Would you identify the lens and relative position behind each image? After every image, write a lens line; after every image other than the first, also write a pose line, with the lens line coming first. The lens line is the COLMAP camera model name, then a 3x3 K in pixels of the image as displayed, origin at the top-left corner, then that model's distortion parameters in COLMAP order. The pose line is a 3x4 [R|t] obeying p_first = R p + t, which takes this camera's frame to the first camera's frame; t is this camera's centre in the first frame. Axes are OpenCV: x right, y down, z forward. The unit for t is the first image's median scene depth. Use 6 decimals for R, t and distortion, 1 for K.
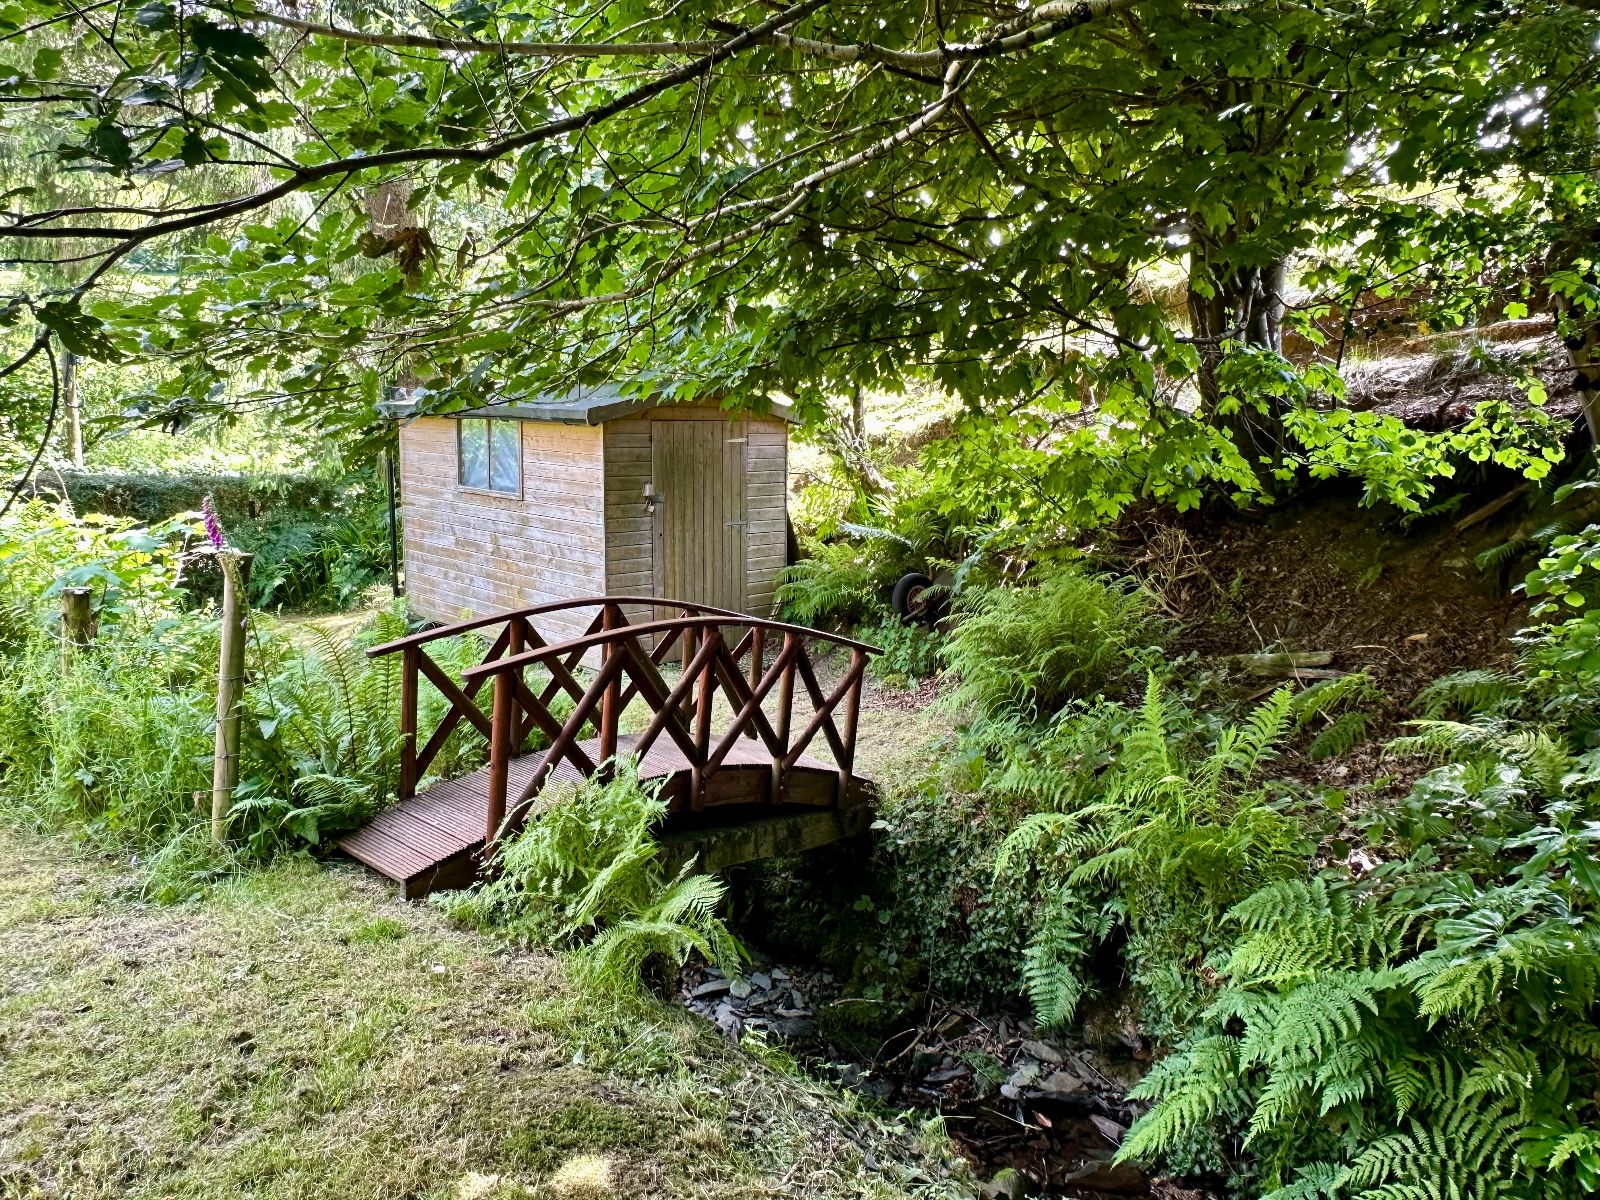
lens RADIAL K [[1104.3, 0, 802.4], [0, 1104.3, 634.8], [0, 0, 1]] dist [-0.006055, -0.000100]
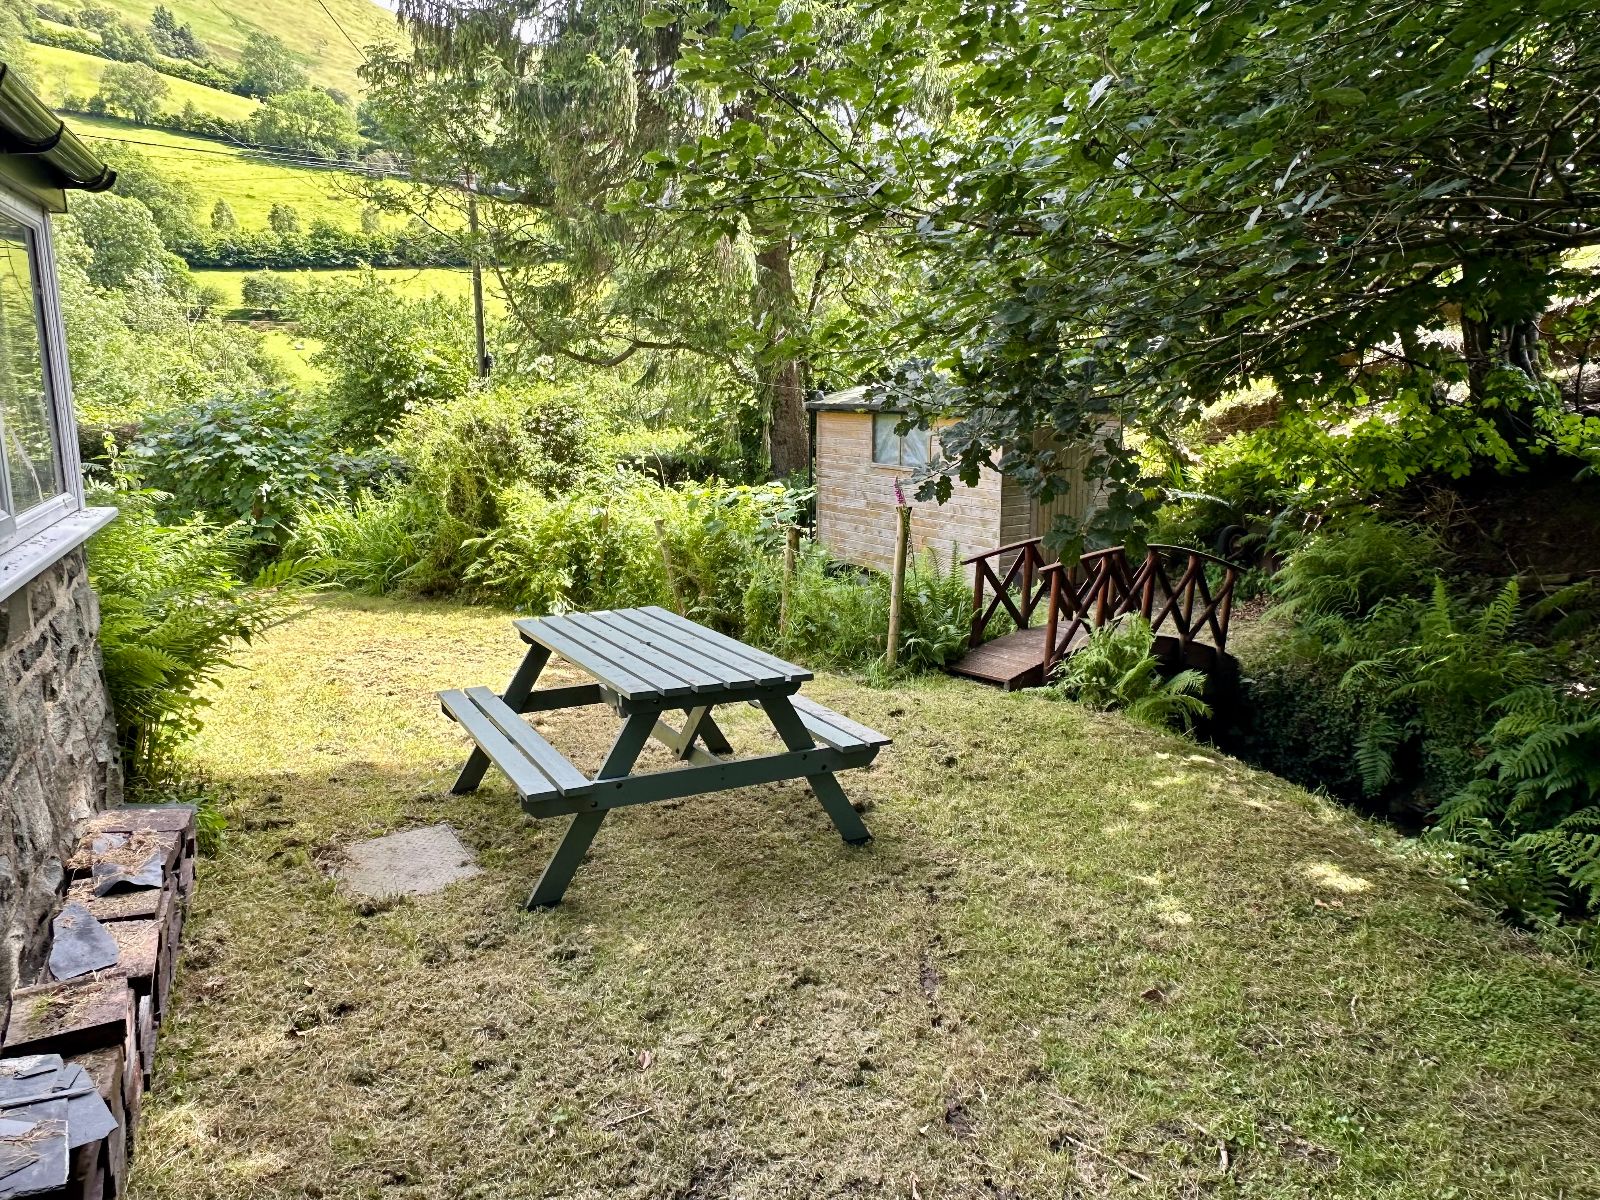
lens RADIAL K [[1132.3, 0, 800.0], [0, 1132.3, 600.0], [0, 0, 1]] dist [0.004939, 0.004961]
pose [[0.984679, 0.010752, -0.174044, -0.232810], [-0.011539, 0.999927, -0.003508, 0.060513], [0.173993, 0.005463, 0.984732, -0.586648]]
